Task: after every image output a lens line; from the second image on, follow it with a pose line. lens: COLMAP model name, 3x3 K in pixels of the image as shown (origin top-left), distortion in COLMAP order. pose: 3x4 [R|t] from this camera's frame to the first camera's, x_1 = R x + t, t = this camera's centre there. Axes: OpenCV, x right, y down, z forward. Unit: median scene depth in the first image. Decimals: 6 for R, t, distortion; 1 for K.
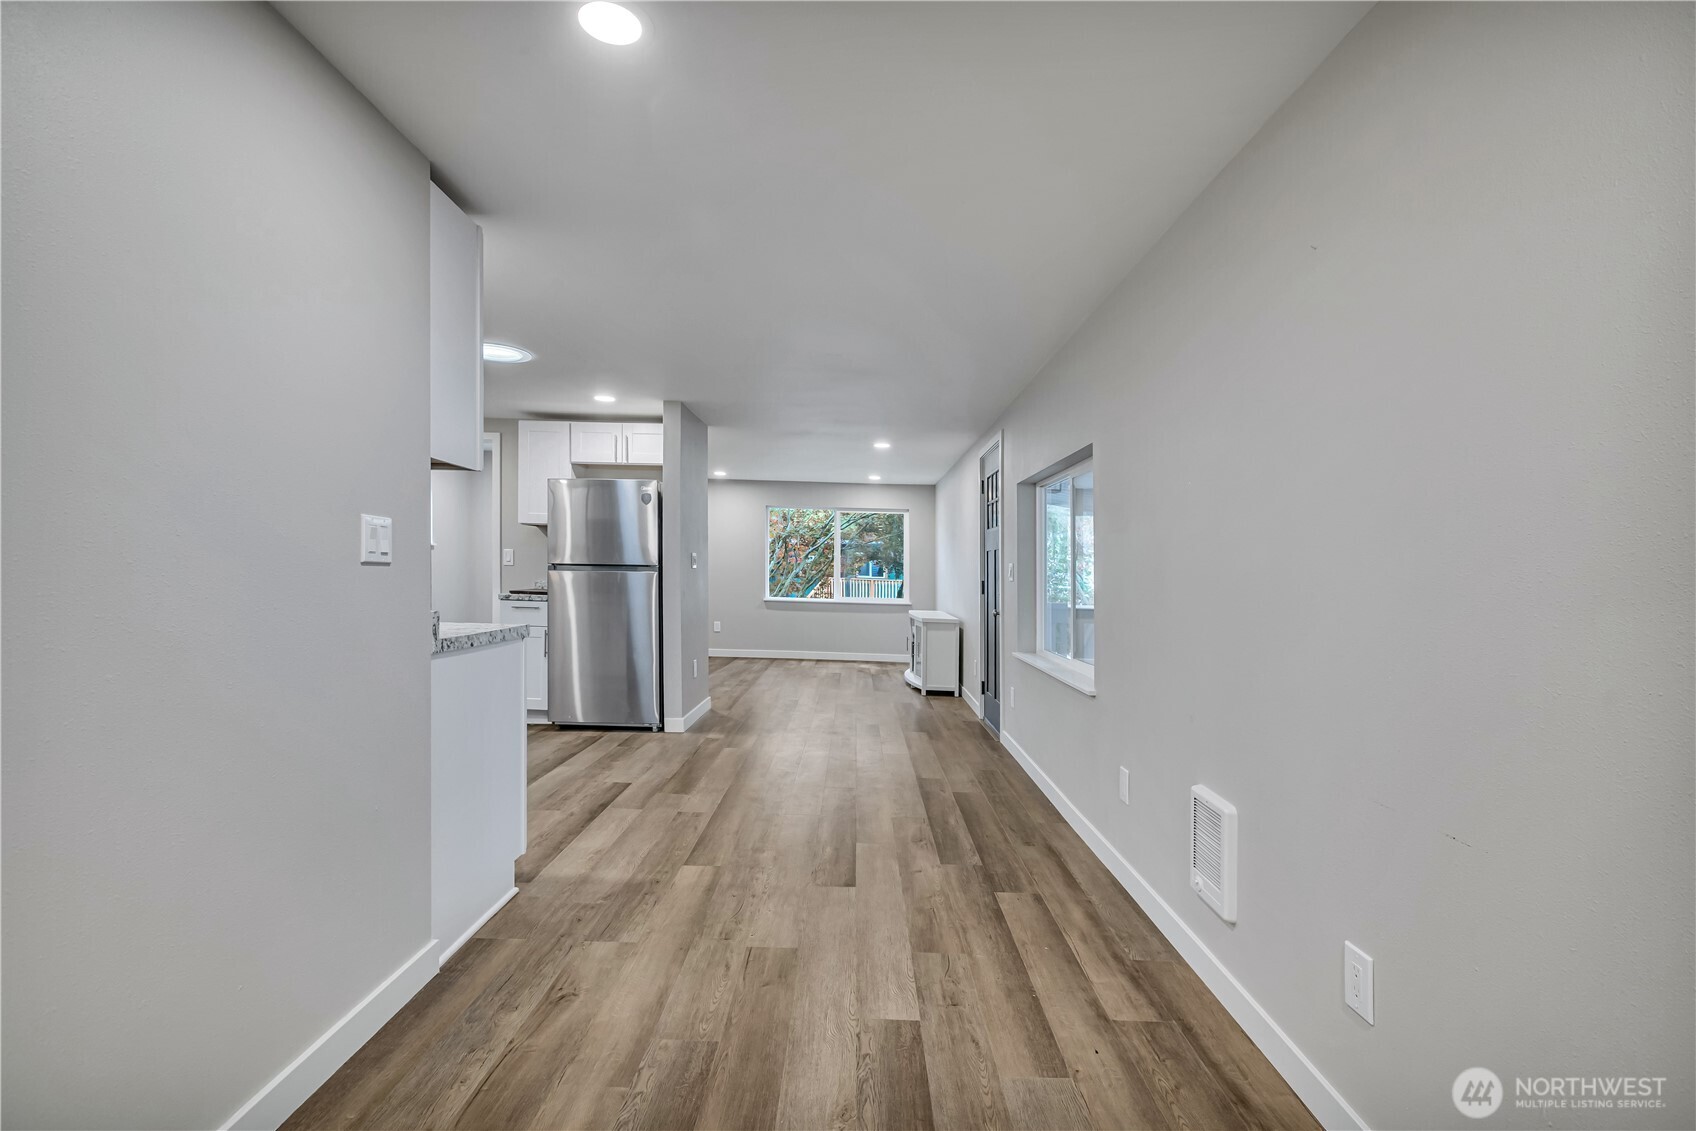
lens RADIAL K [[770.8, 0, 853.2], [0, 770.8, 573.0], [0, 0, 1]] dist [0.000655, 0.000296]
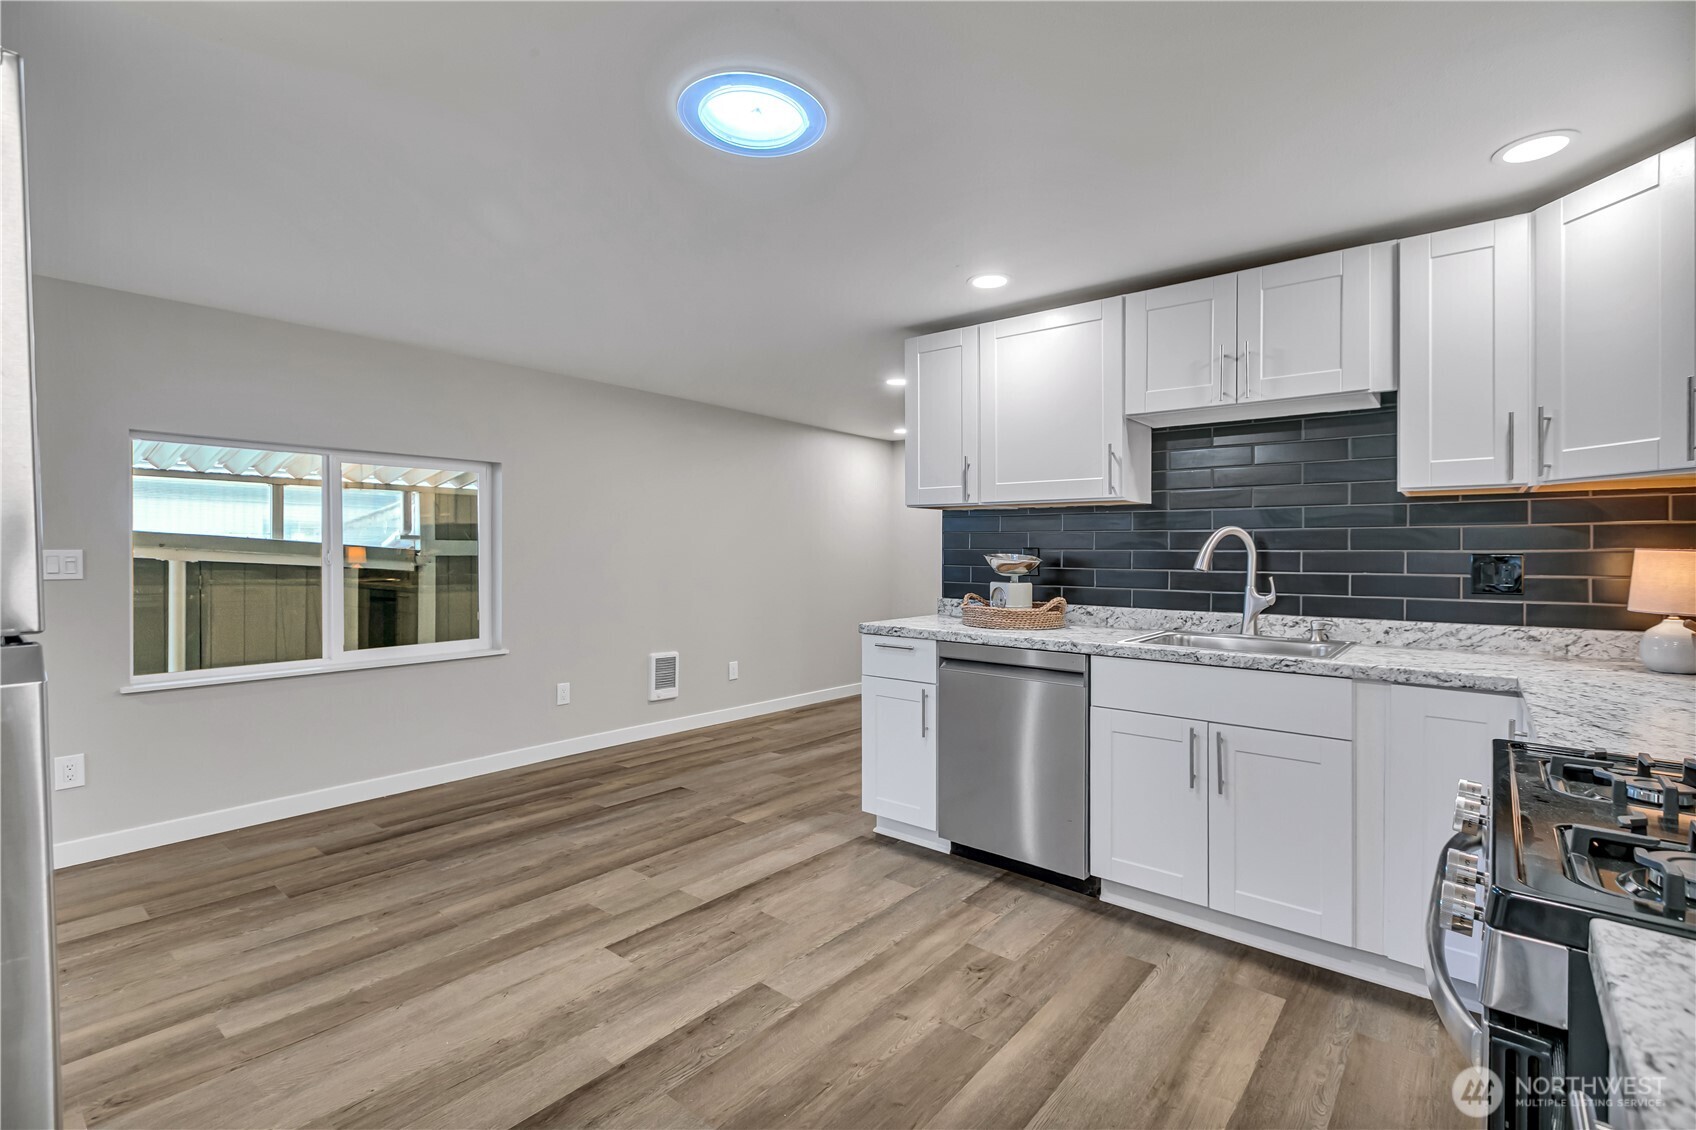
lens RADIAL K [[770.8, 0, 853.2], [0, 770.8, 572.5], [0, 0, 1]] dist [0.000655, 0.000296]
pose [[-0.773473, -0.045945, 0.632162, -0.929203], [-0.020817, 0.998673, 0.047111, -0.053284], [-0.633487, 0.023279, -0.773403, 1.556288]]
